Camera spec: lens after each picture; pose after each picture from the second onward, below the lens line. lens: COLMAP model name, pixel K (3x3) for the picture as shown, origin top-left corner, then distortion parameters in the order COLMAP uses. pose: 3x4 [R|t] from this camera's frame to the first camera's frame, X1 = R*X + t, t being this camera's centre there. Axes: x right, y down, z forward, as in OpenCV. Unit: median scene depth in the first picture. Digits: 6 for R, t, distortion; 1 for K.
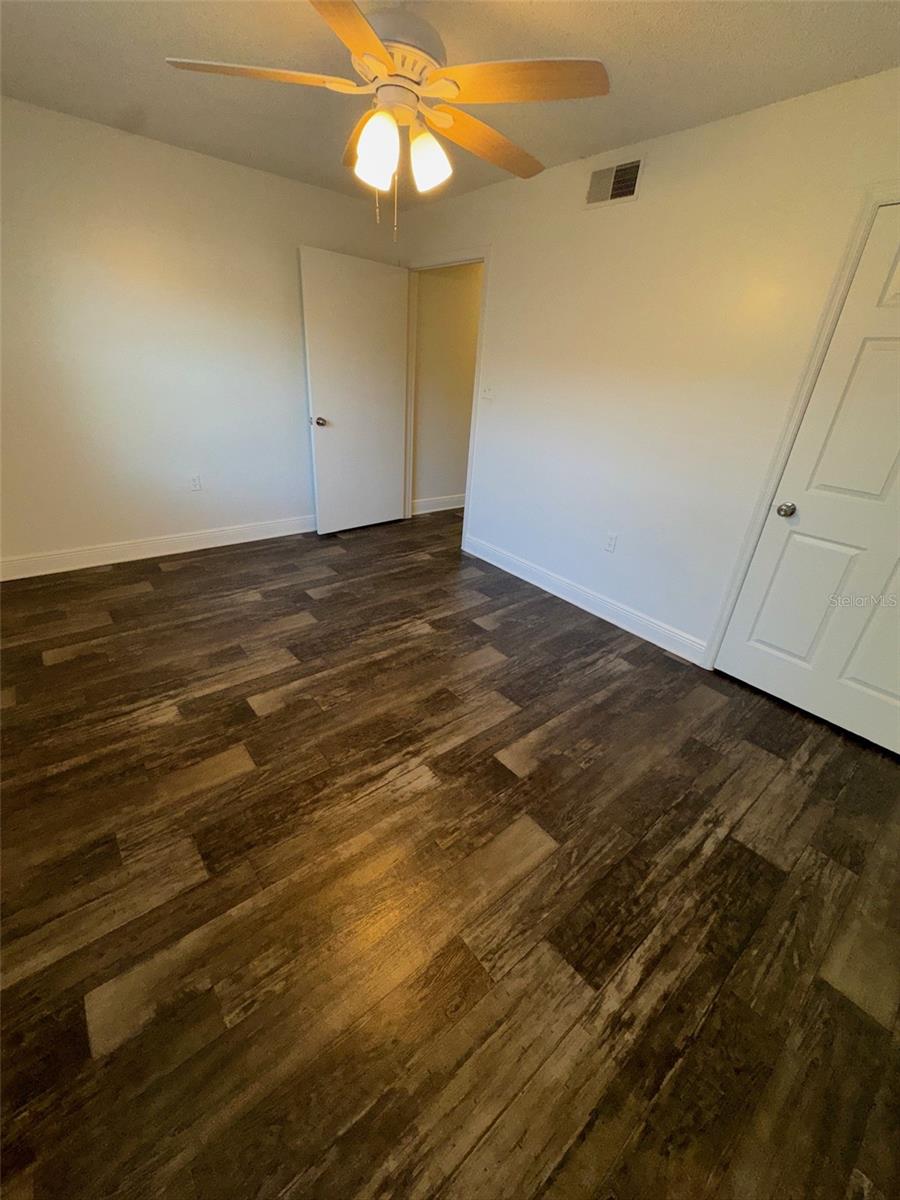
lens RADIAL K [[478.1, 0, 450.9], [0, 478.1, 599.0], [0, 0, 1]] dist [-0.001055, 0.000065]
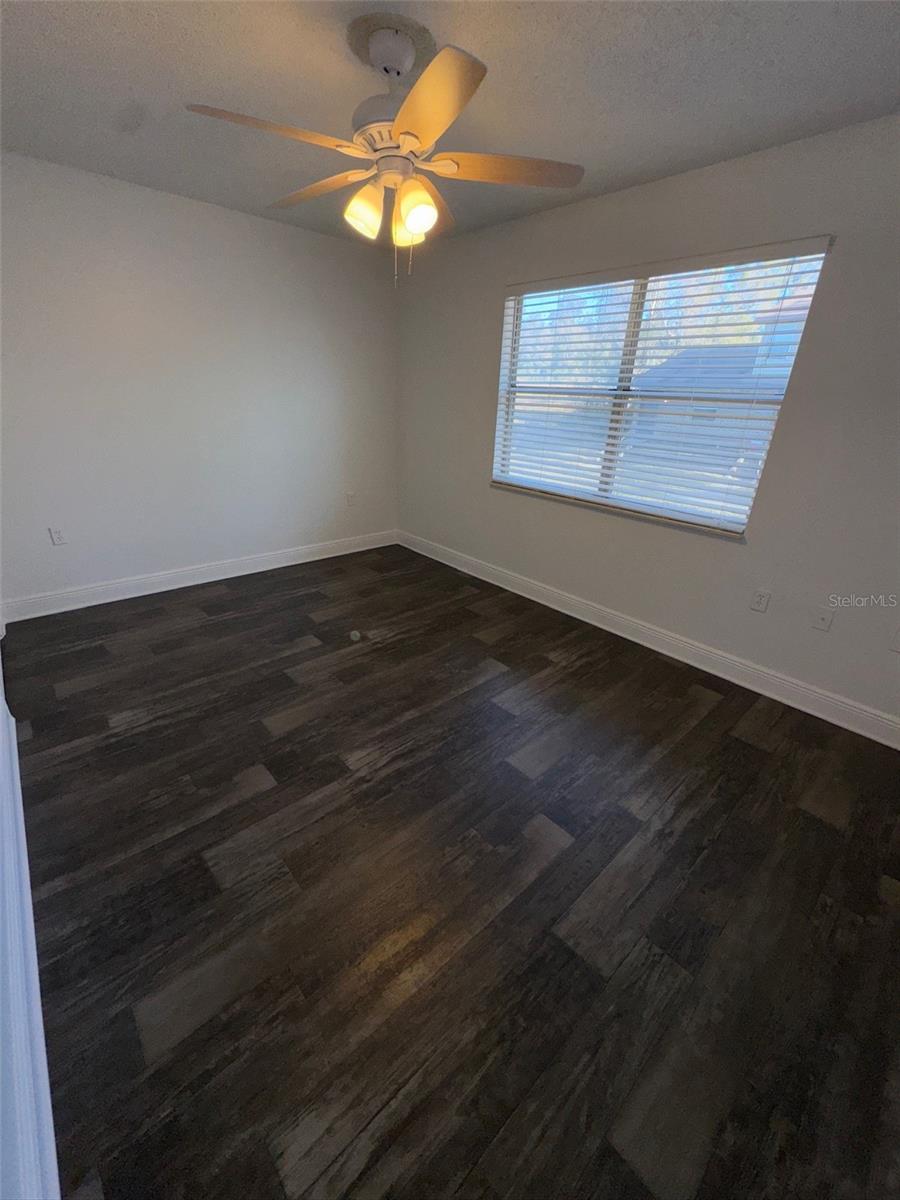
lens RADIAL K [[478.1, 0, 449.6], [0, 478.1, 599.0], [0, 0, 1]] dist [-0.001055, 0.000065]
pose [[-0.992947, -0.083493, -0.084173, -0.139842], [-0.118230, 0.644511, 0.755399, -0.794931], [-0.008820, 0.760023, -0.649837, 1.587541]]
